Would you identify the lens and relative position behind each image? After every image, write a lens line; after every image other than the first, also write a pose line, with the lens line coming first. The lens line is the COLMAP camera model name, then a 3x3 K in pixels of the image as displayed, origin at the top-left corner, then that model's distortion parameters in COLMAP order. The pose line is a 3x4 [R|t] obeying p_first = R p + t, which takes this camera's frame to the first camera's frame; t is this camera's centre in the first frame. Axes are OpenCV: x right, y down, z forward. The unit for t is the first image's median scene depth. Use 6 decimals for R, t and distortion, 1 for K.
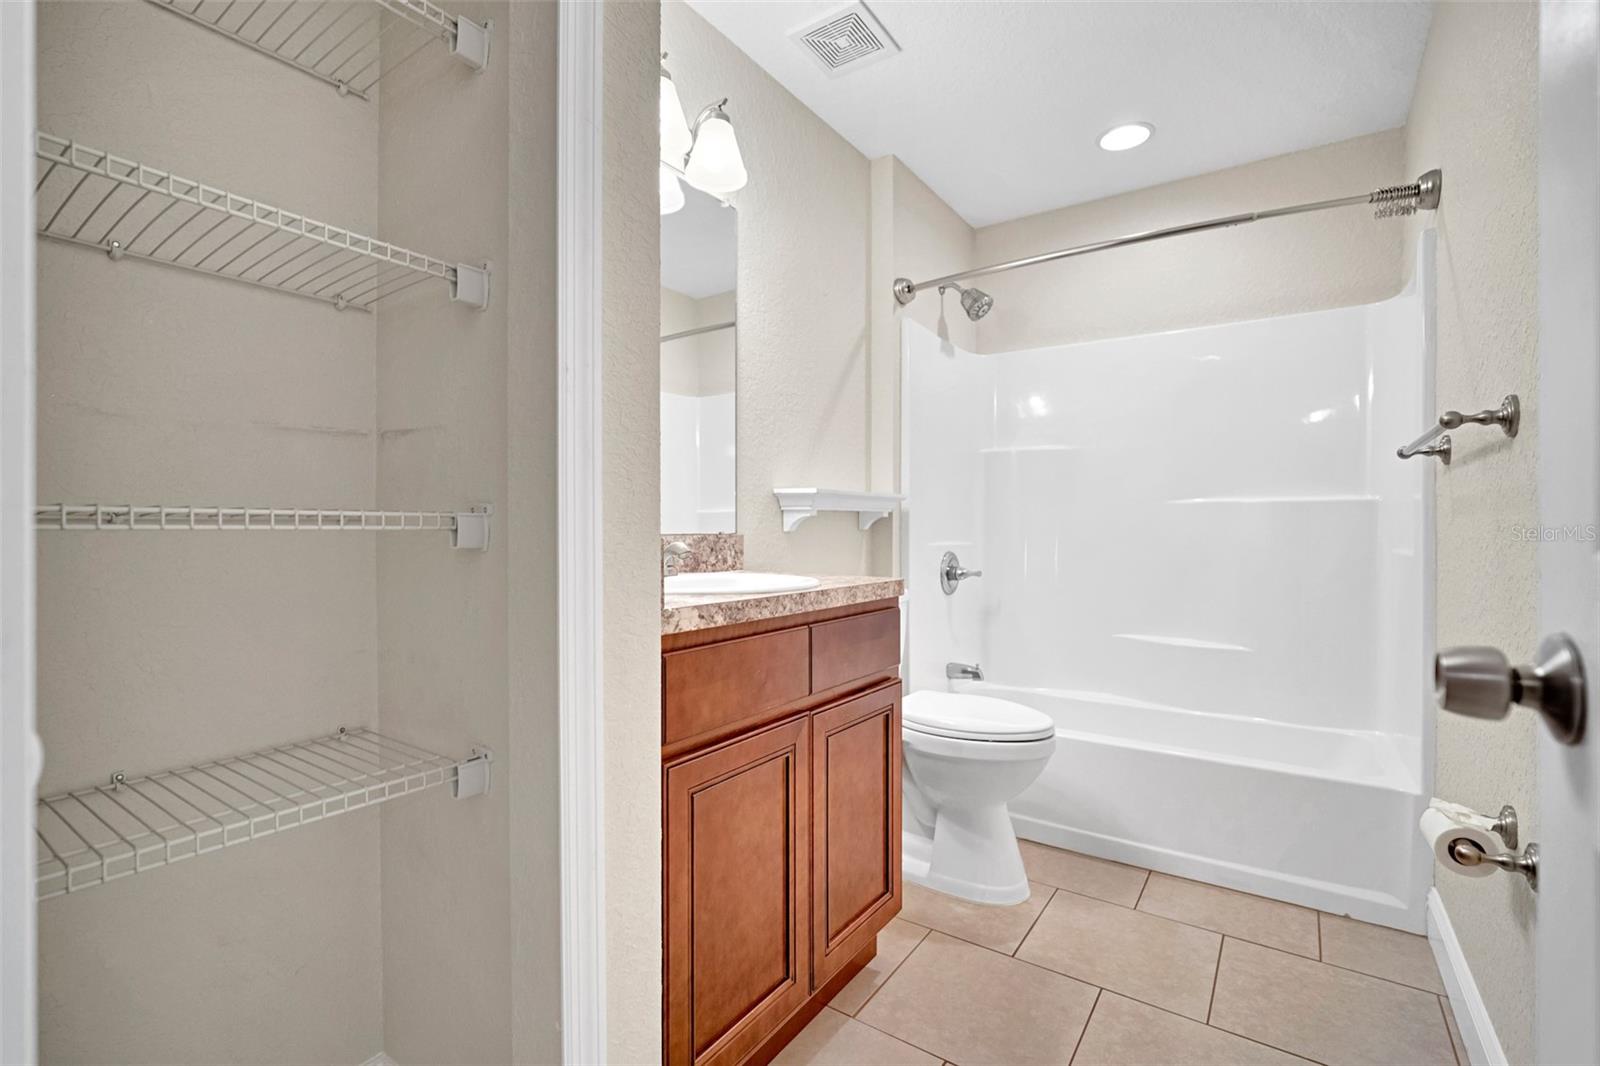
lens RADIAL K [[715.6, 0, 790.4], [0, 715.6, 540.0], [0, 0, 1]] dist [-0.004617, 0.000513]
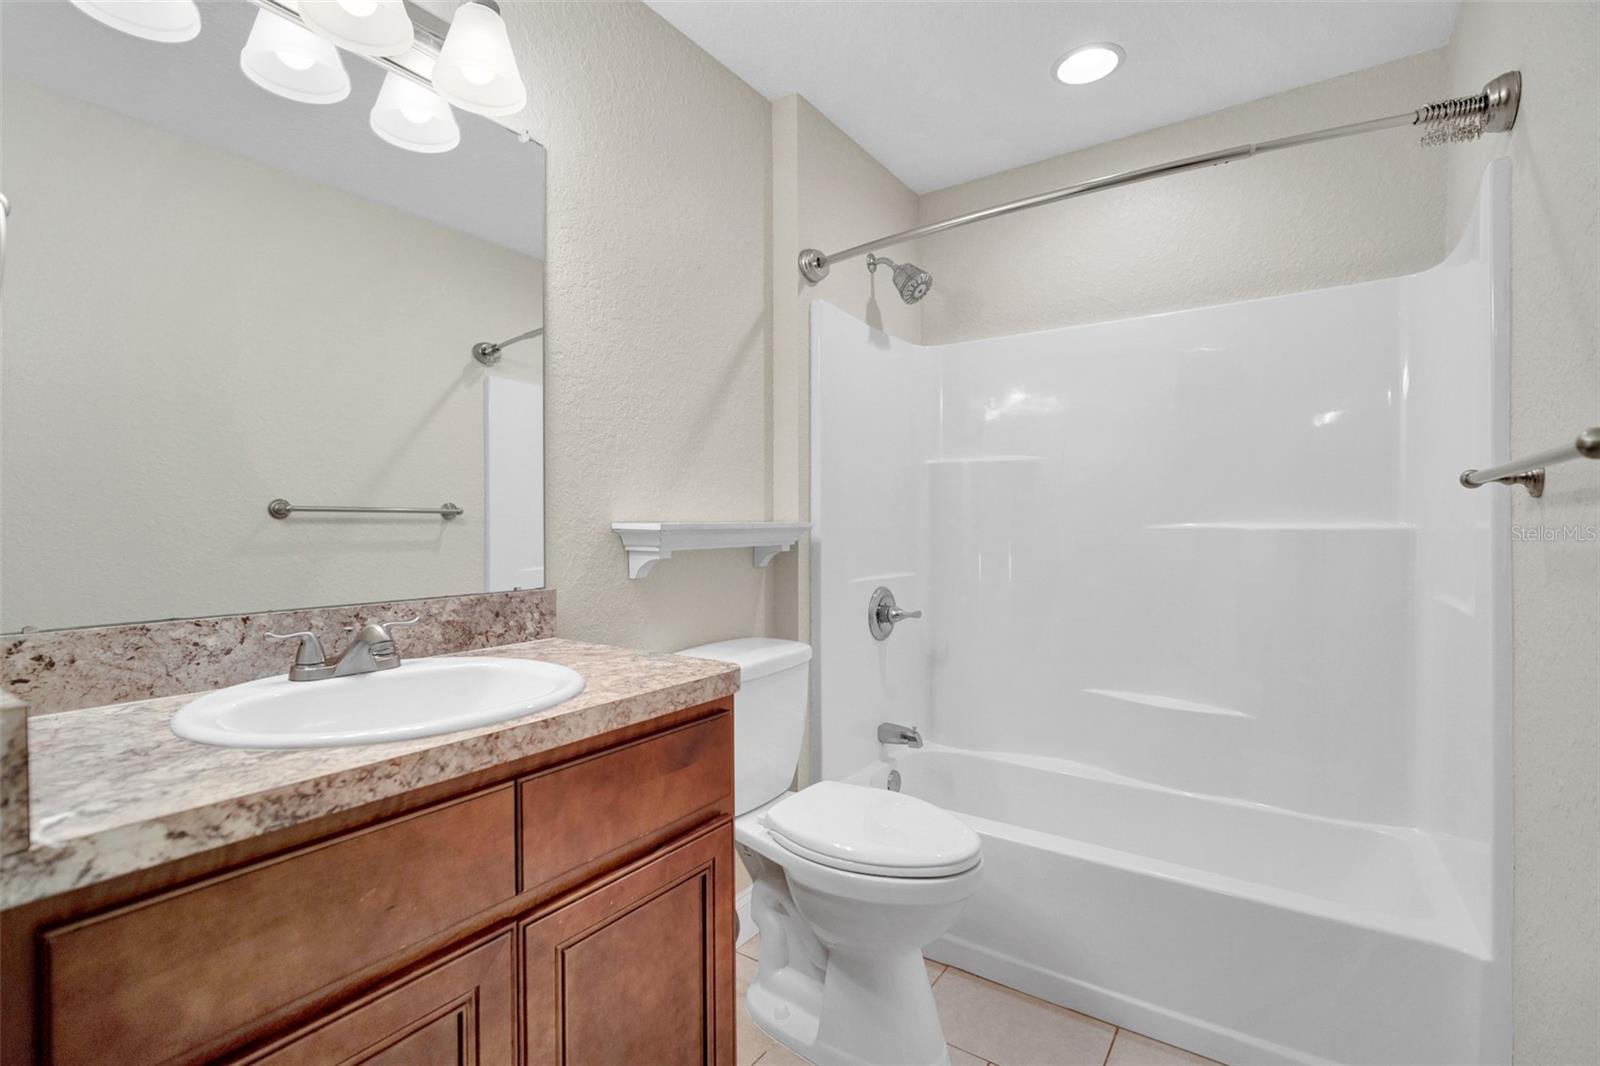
lens RADIAL K [[687.1, 0, 809.1], [0, 687.1, 530.9], [0, 0, 1]] dist [-0.013761, 0.004267]
pose [[0.999955, -0.004267, -0.008468, 0.204162], [0.004267, 0.999991, 0.000010, -0.067215], [0.008468, -0.000046, 0.999964, 0.303067]]
